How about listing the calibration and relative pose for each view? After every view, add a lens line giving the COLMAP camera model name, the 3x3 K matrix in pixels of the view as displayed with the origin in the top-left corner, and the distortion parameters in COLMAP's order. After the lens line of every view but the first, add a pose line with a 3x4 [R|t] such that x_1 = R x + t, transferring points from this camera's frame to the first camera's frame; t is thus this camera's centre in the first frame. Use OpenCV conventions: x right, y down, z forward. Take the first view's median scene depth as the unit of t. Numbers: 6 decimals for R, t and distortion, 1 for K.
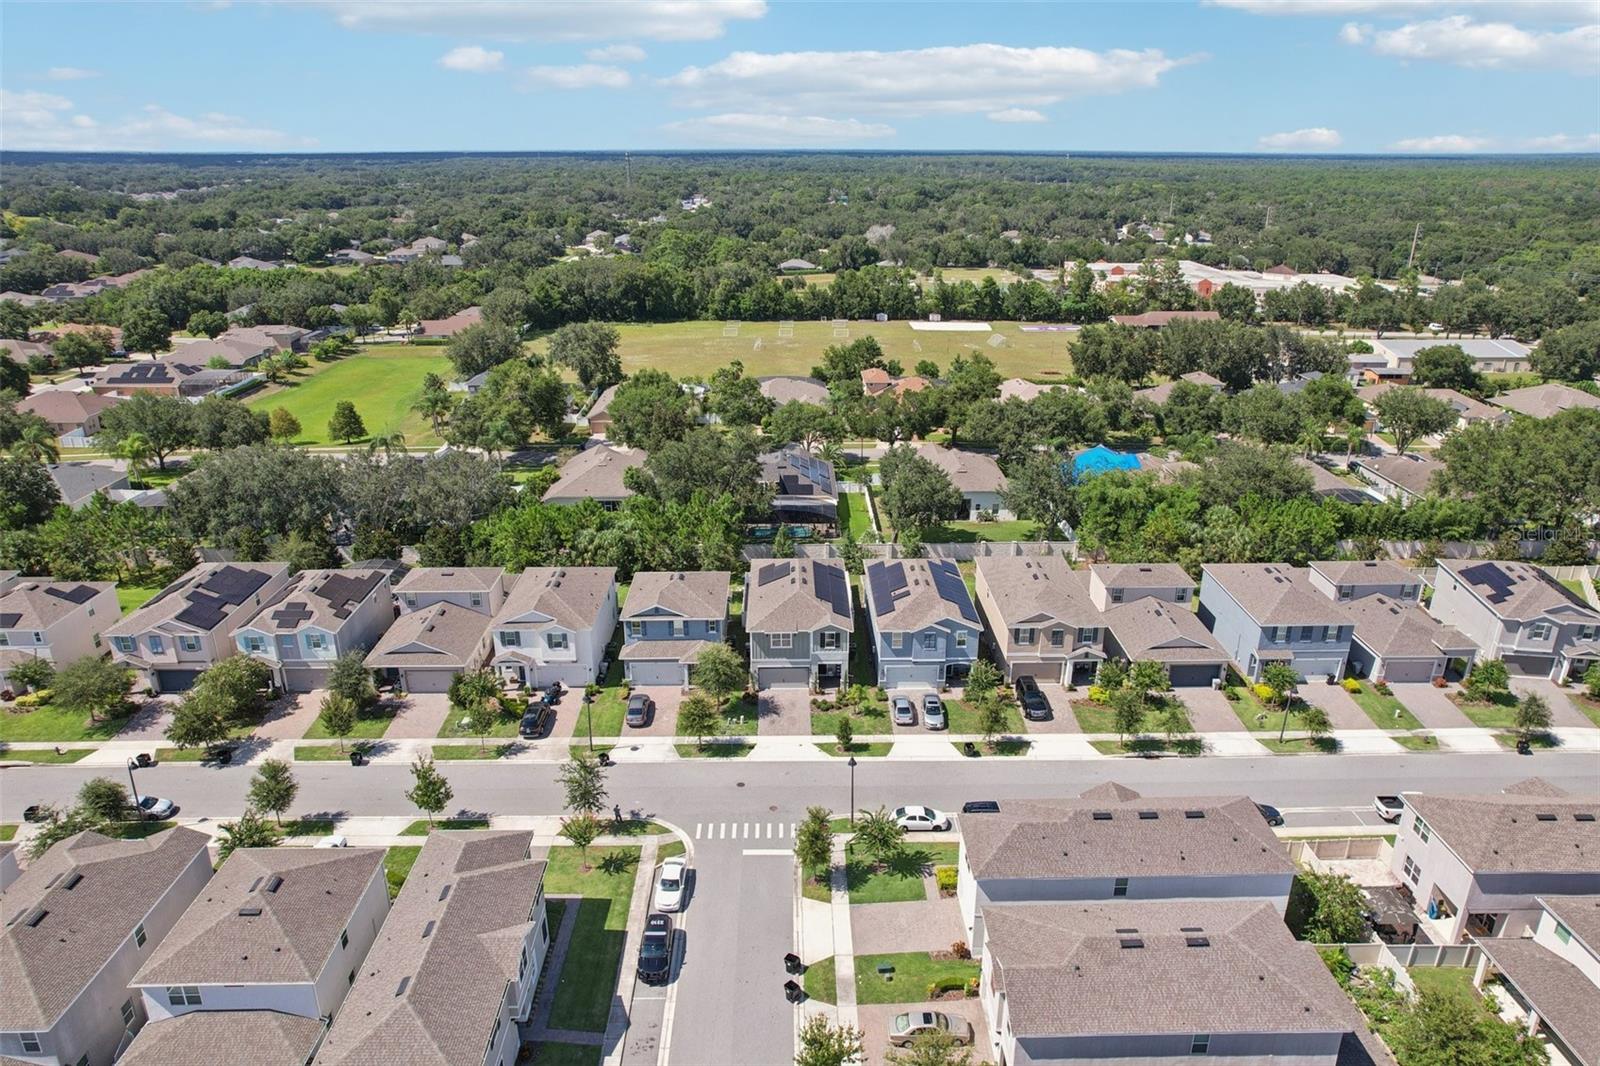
lens RADIAL K [[1032.7, 0, 800.0], [0, 1032.7, 533.0], [0, 0, 1]] dist [-0.074376, 0.066054]
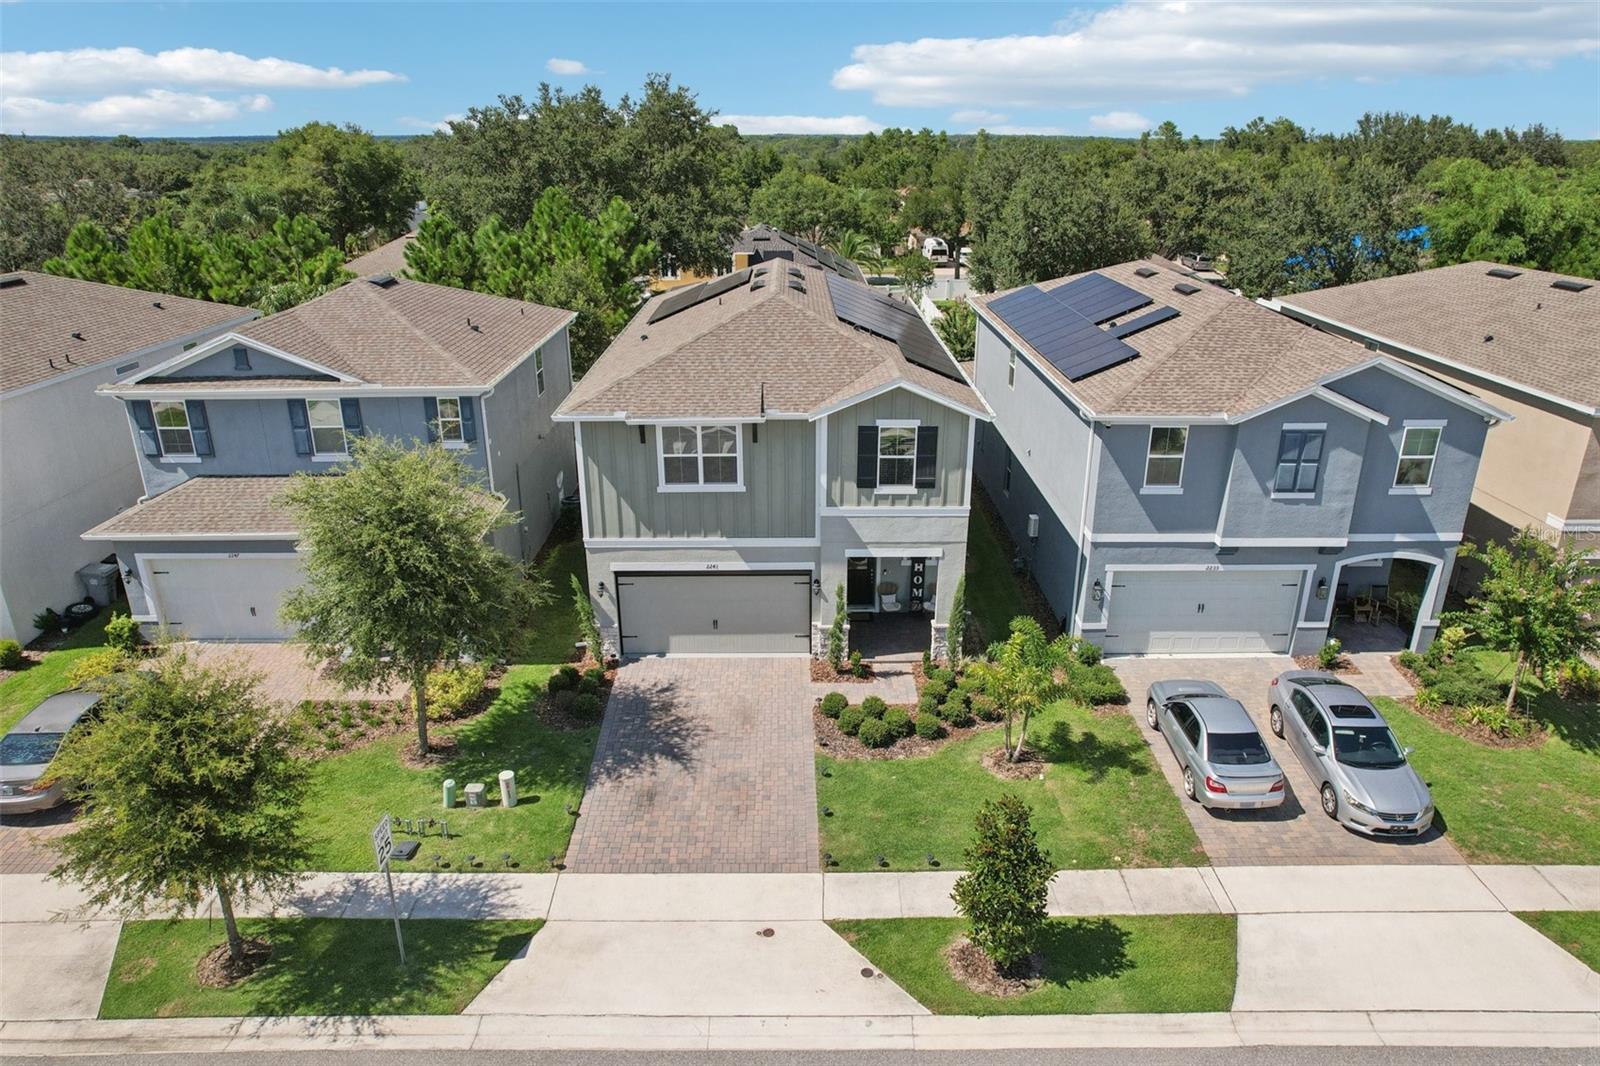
lens RADIAL K [[1043.9, 0, 798.4], [0, 1043.9, 541.0], [0, 0, 1]] dist [-0.069177, 0.052853]
pose [[0.999974, 0.002496, -0.006734, 0.007062], [-0.002366, 0.999812, 0.019234, 0.117347], [0.006781, -0.019218, 0.999792, 0.739587]]
